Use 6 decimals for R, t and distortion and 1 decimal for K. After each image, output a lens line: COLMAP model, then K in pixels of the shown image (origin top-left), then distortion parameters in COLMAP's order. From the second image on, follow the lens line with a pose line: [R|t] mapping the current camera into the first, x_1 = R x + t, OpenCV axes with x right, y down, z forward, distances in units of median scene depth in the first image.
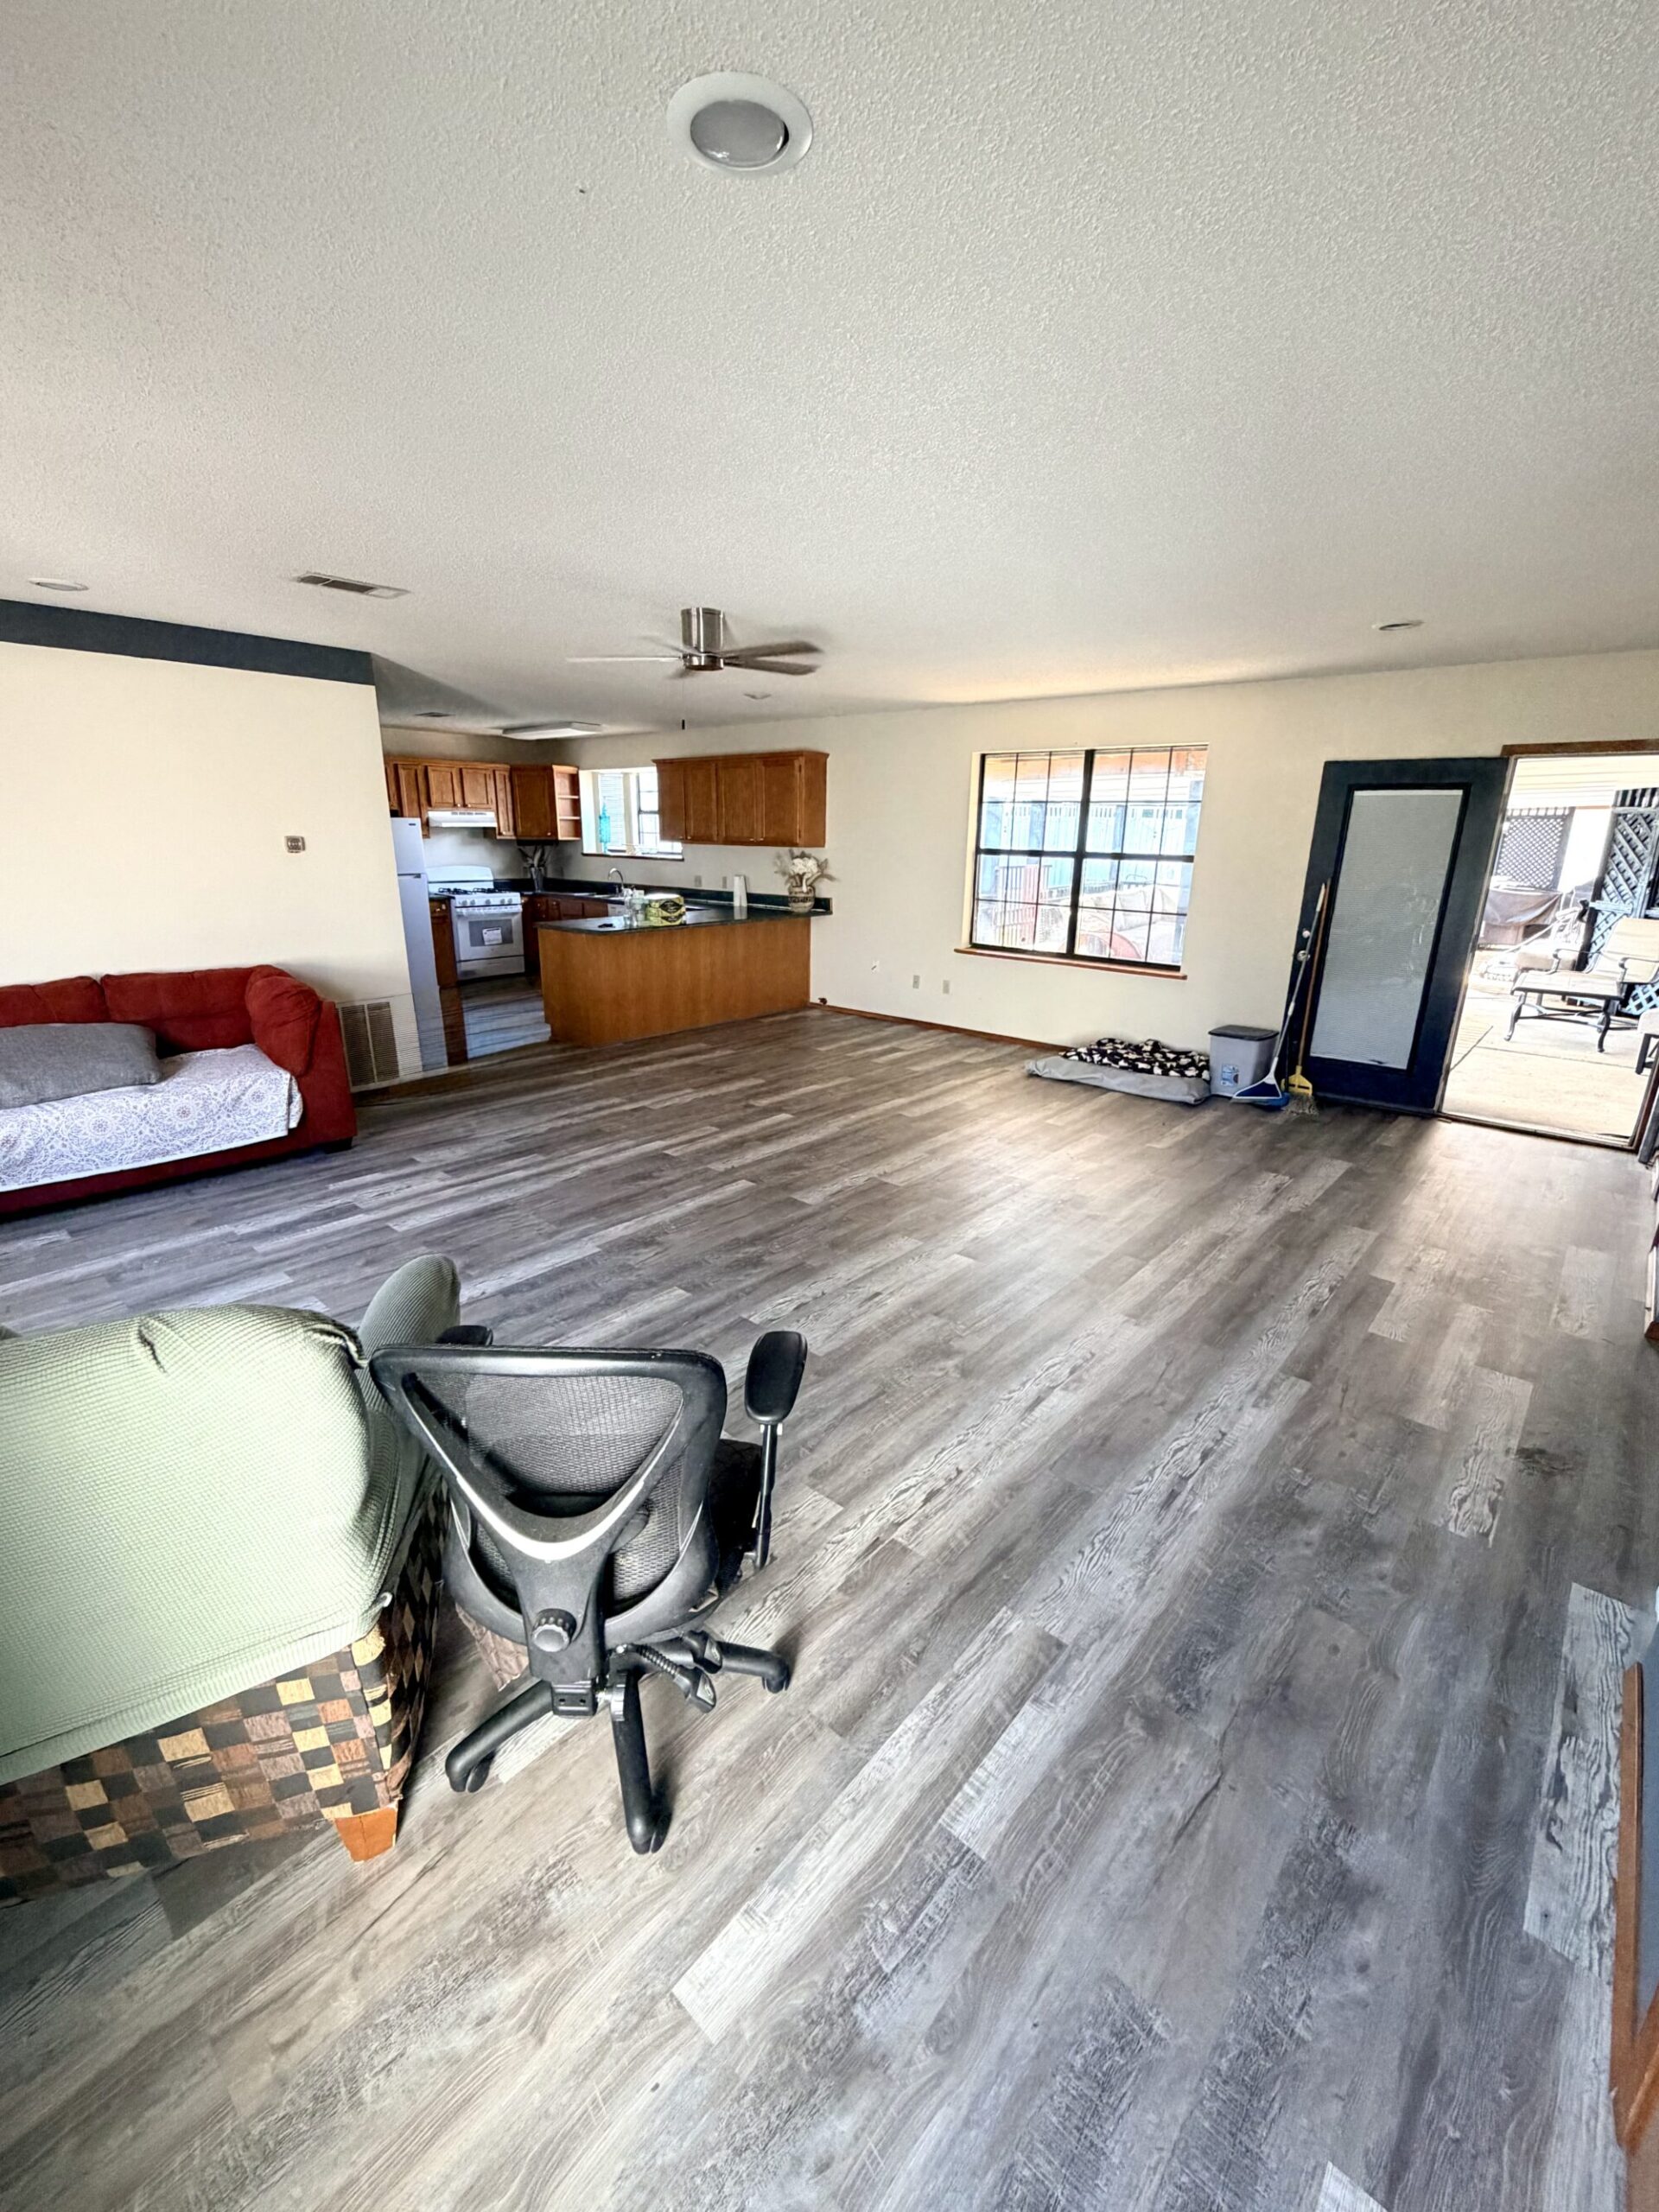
lens RADIAL K [[899.0, 0, 832.1], [0, 899.0, 1101.7], [0, 0, 1]] dist [-0.000458, -0.000081]
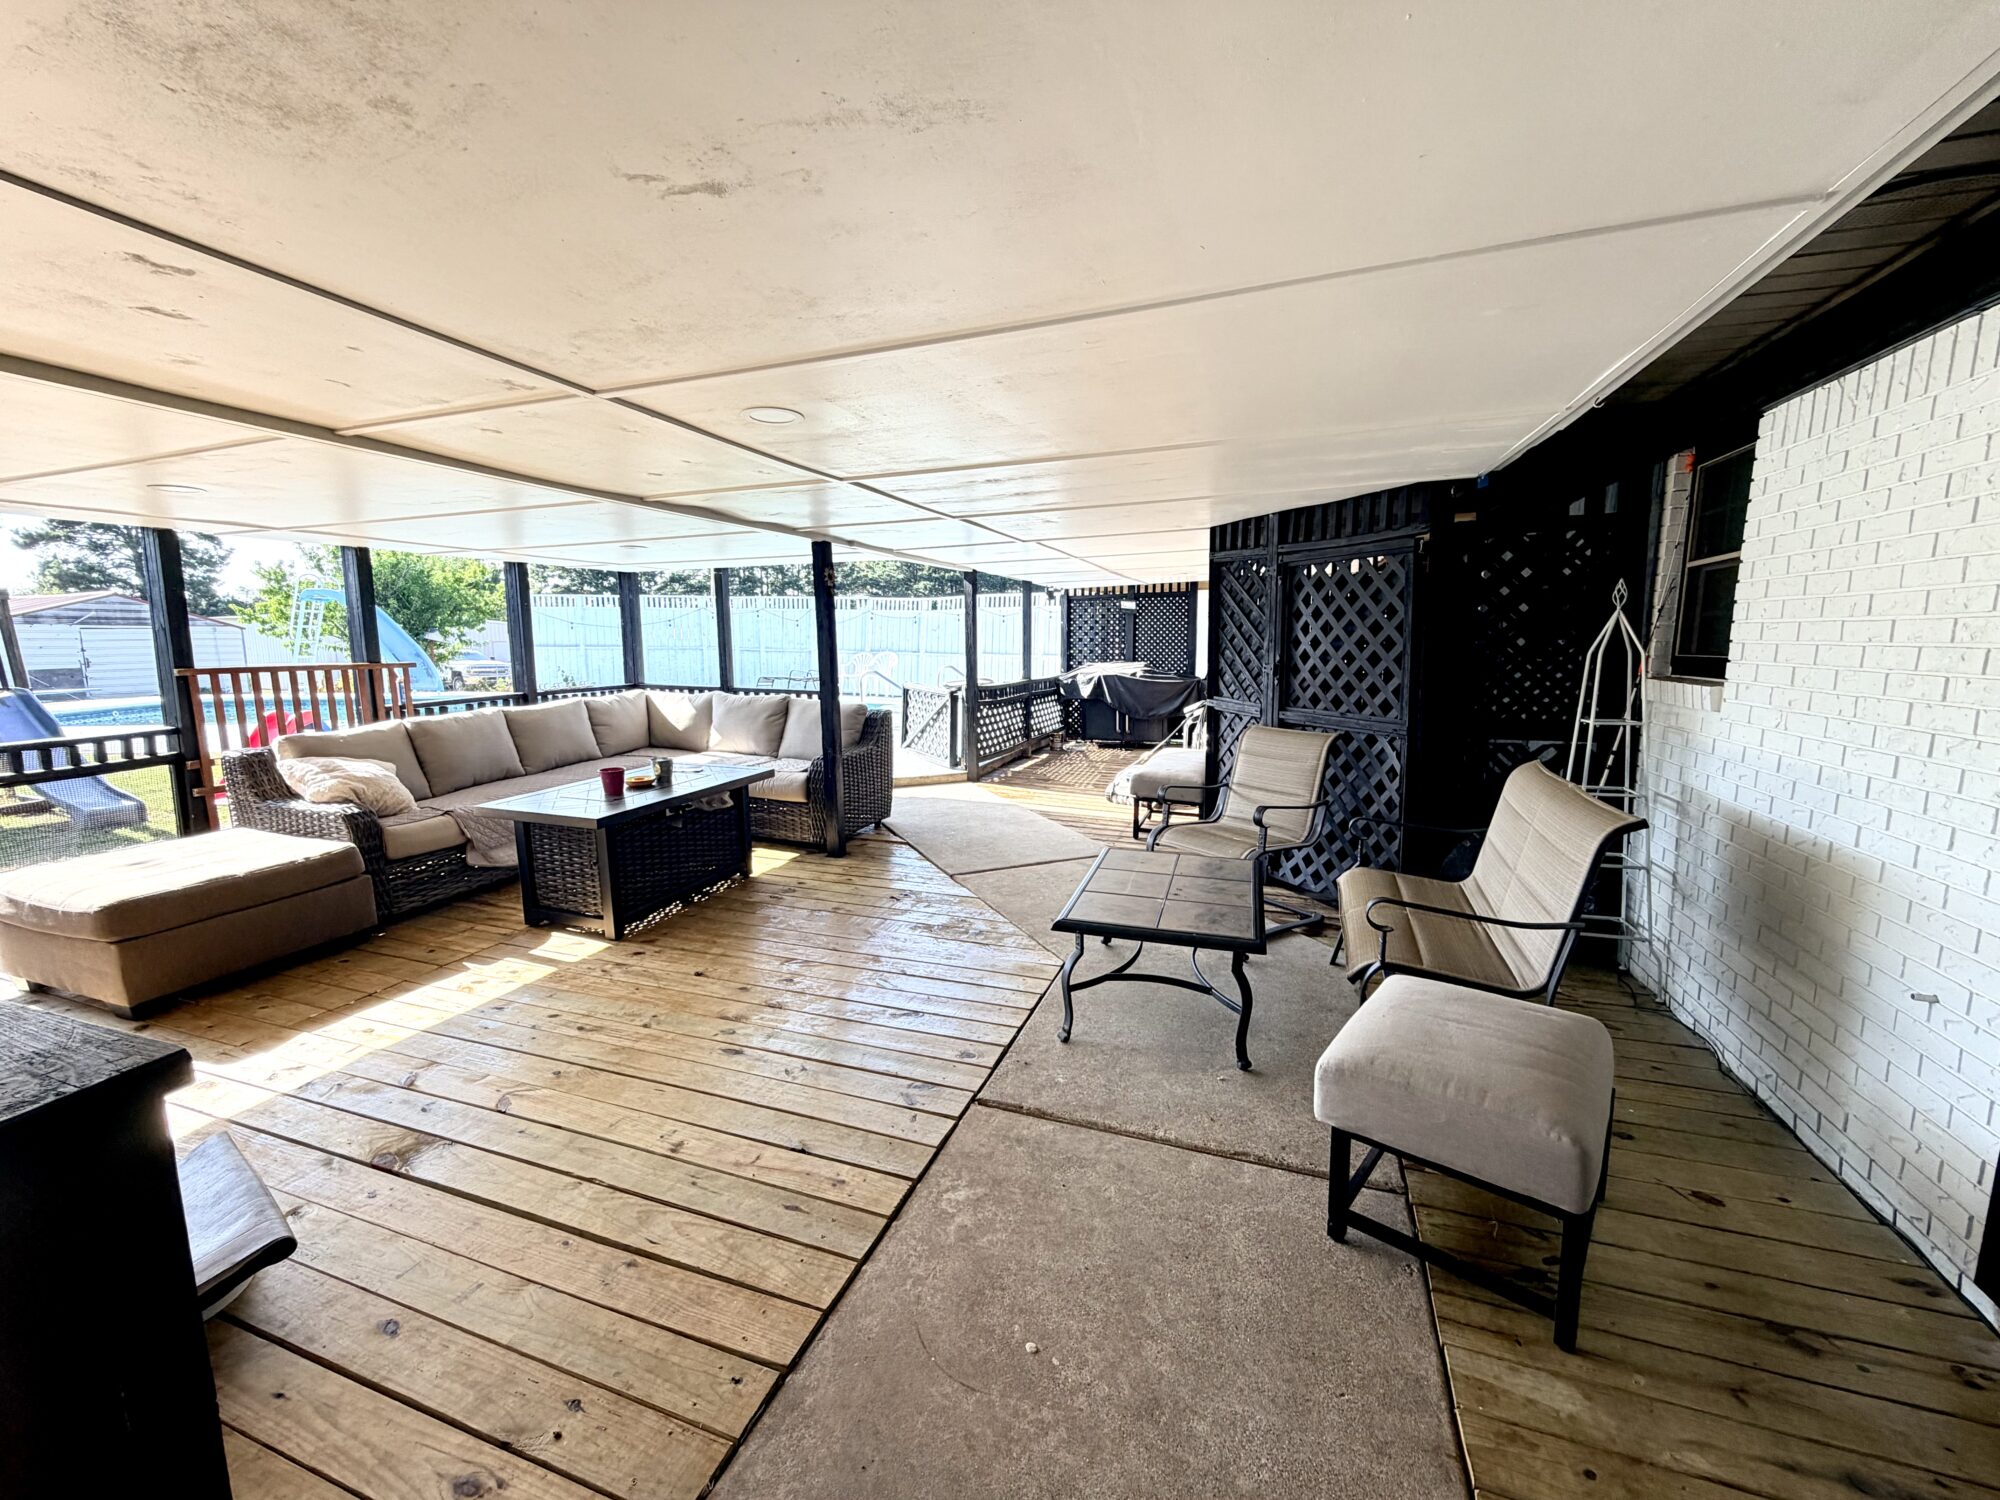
lens RADIAL K [[812.8, 0, 993.0], [0, 812.8, 751.6], [0, 0, 1]] dist [-0.000458, -0.000081]
pose [[0.925575, -0.061681, 0.373504, 0.509474], [0.115593, 0.985565, -0.123691, -0.137855], [-0.360484, 0.157660, 0.919345, 0.557445]]
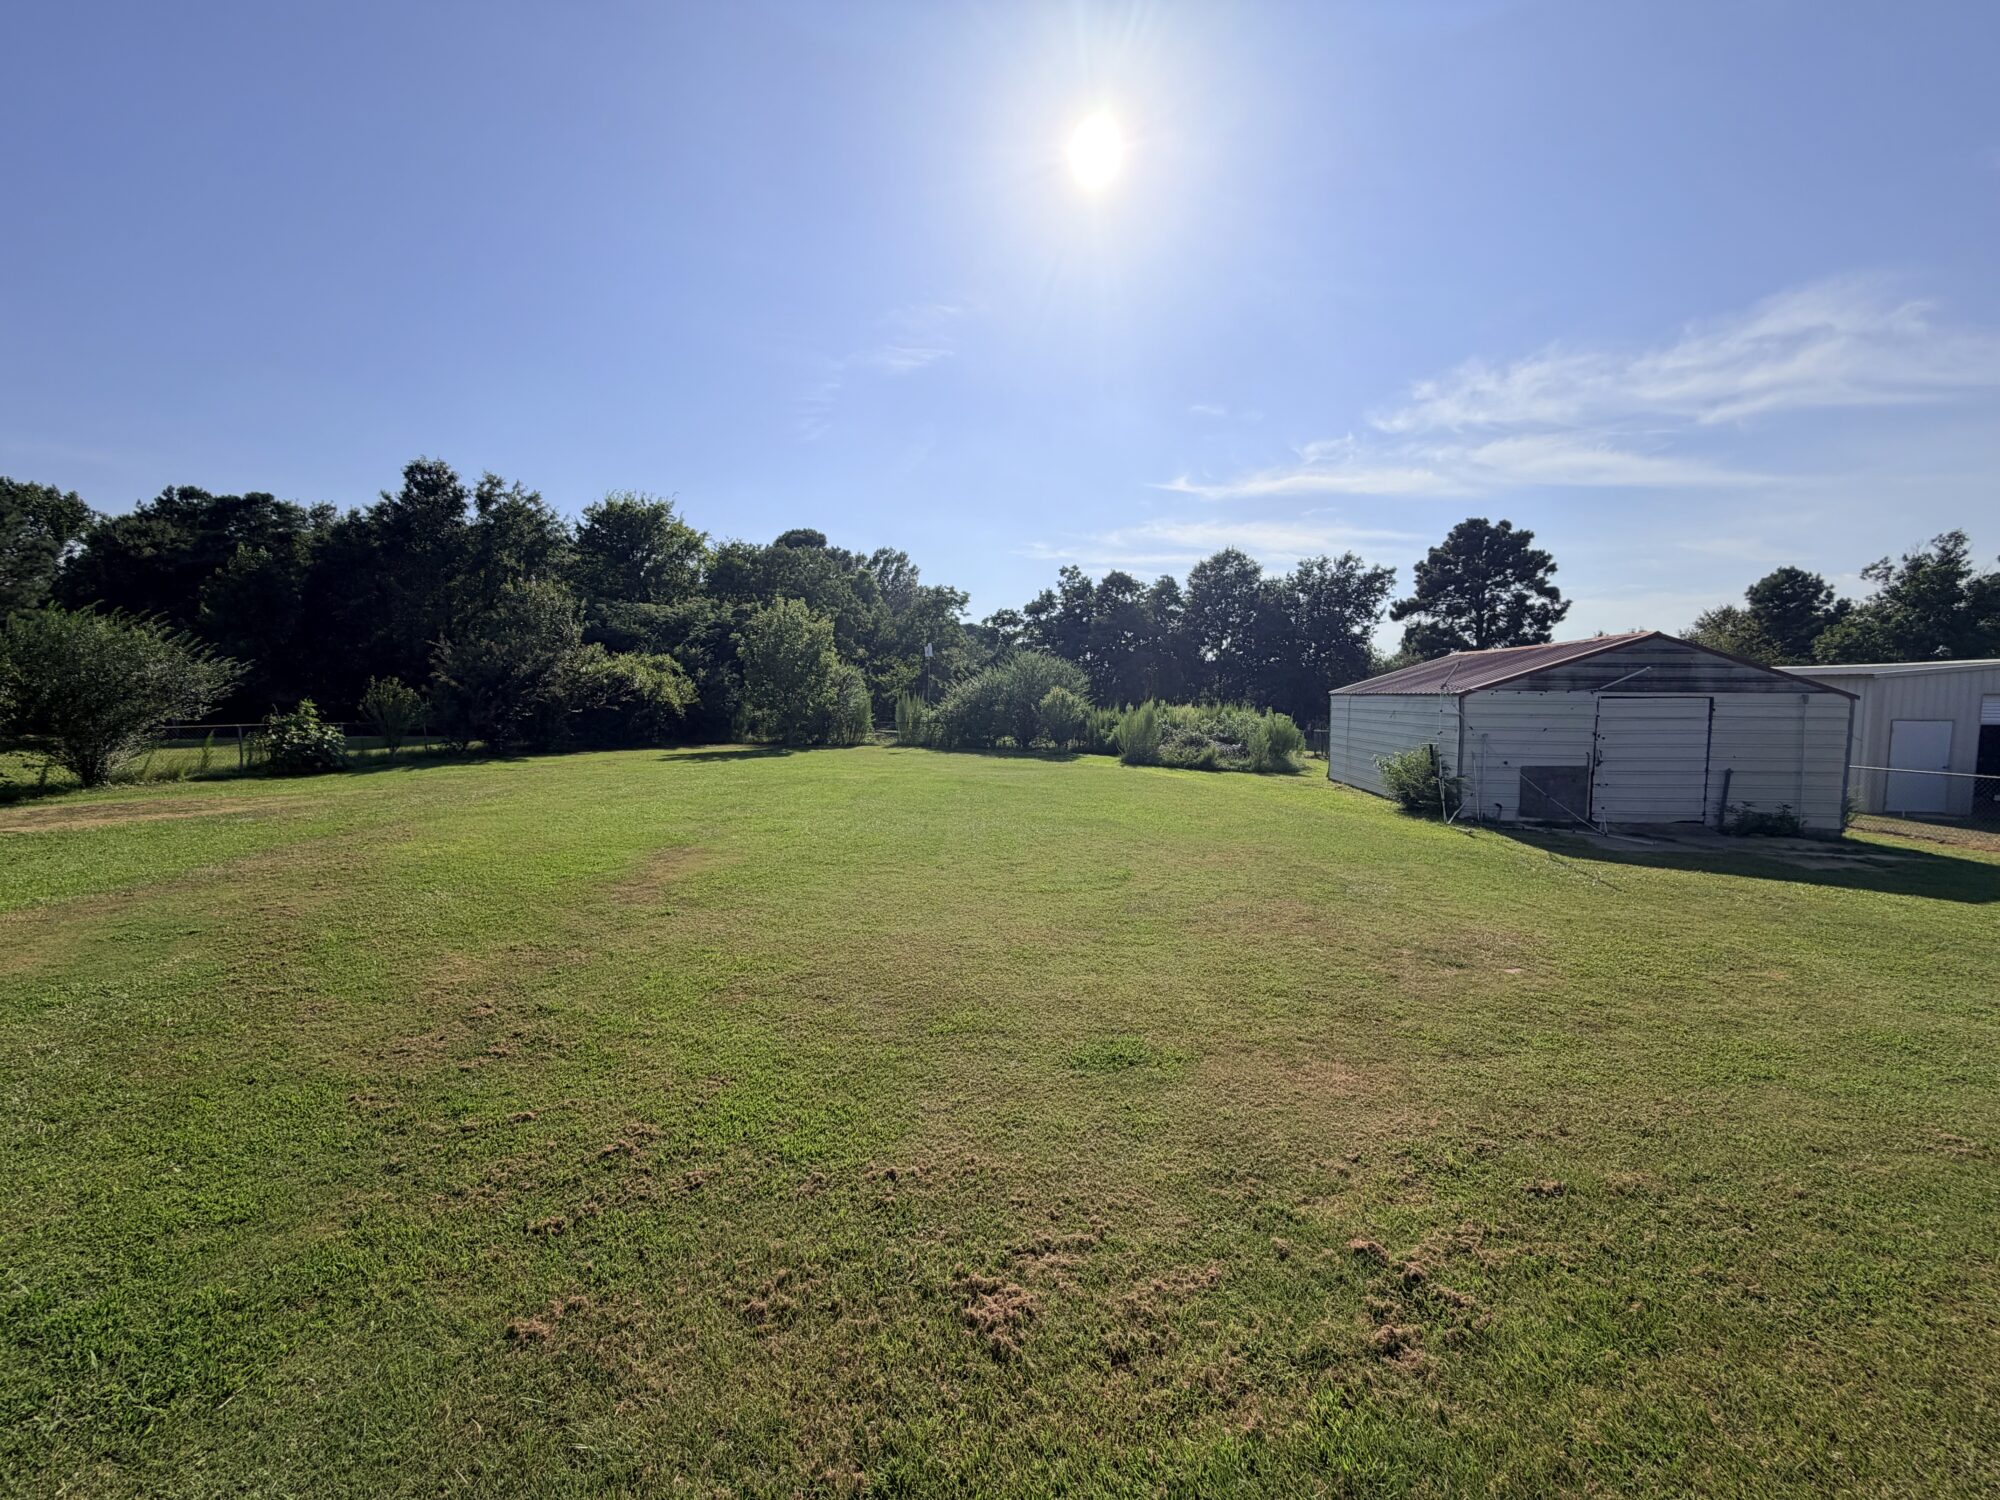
lens RADIAL K [[812.8, 0, 1000.0], [0, 812.8, 751.7], [0, 0, 1]] dist [-0.000458, -0.000081]
pose [[0.642380, 0.047060, -0.764940, 0.263903], [-0.217330, 0.968325, -0.122936, -0.241001], [0.734926, 0.245216, 0.632260, 0.880098]]
